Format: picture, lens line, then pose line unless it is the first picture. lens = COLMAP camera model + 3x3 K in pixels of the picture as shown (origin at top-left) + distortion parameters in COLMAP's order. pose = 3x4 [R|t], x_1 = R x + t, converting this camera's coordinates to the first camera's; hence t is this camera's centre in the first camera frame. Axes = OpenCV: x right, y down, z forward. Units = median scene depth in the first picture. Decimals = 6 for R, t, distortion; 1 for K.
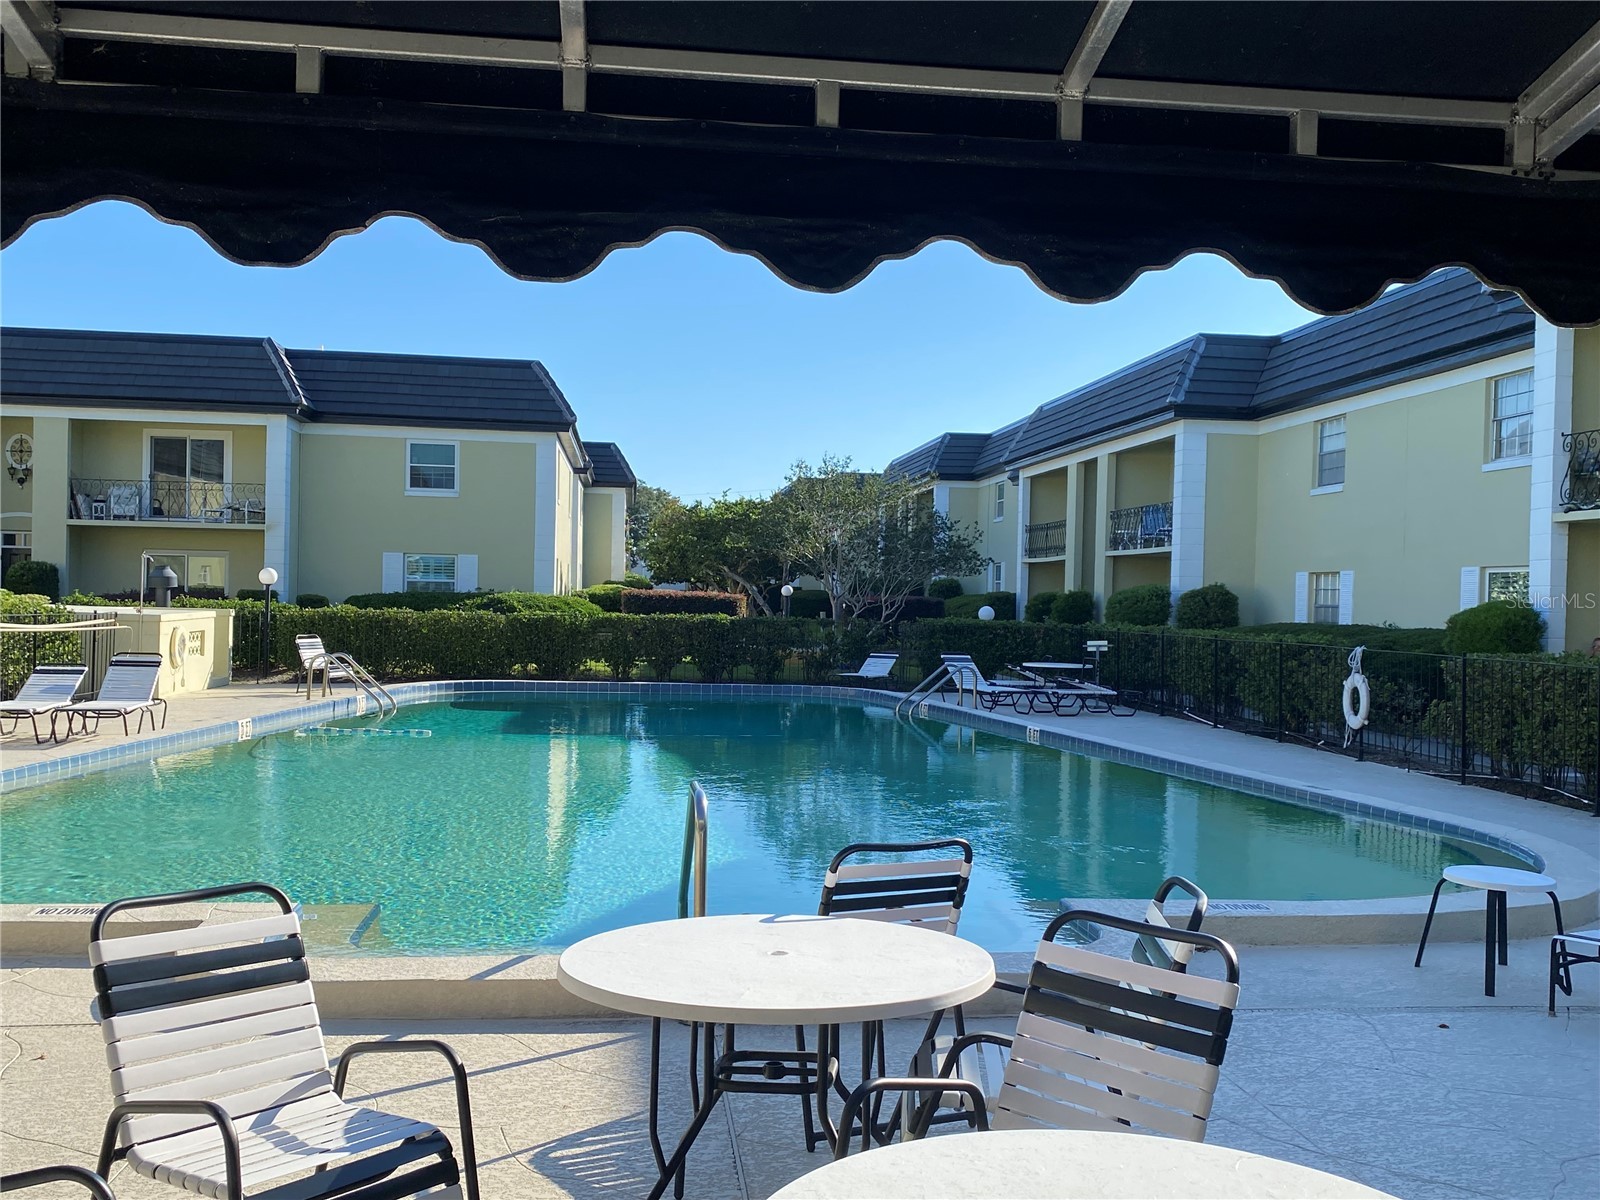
lens RADIAL K [[1479.9, 0, 794.8], [0, 1479.9, 612.3], [0, 0, 1]] dist [0.039239, 0.000000]
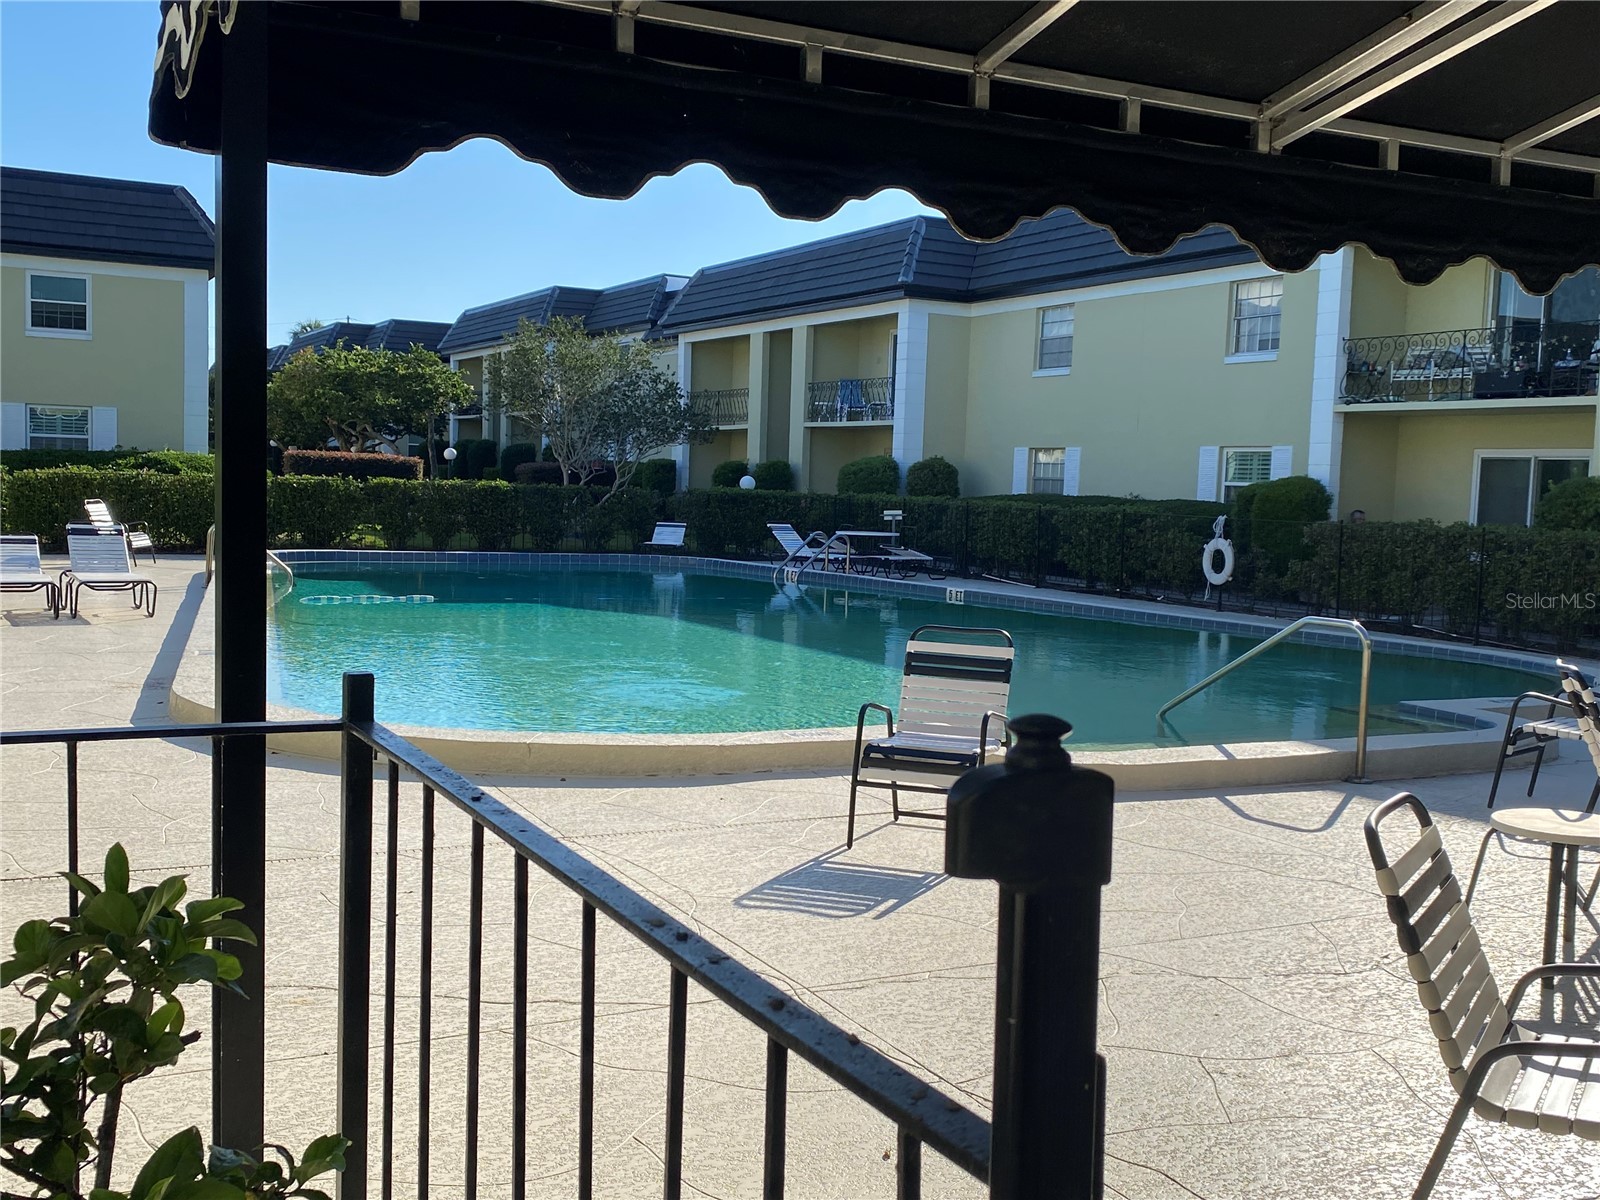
lens RADIAL K [[1578.0, 0, 805.4], [0, 1578.0, 593.9], [0, 0, 1]] dist [0.127921, 0.000000]
pose [[0.950120, -0.014312, 0.311556, -0.159455], [-0.008876, 0.997301, 0.072882, -0.002642], [-0.311758, -0.072012, 0.947429, -0.055970]]
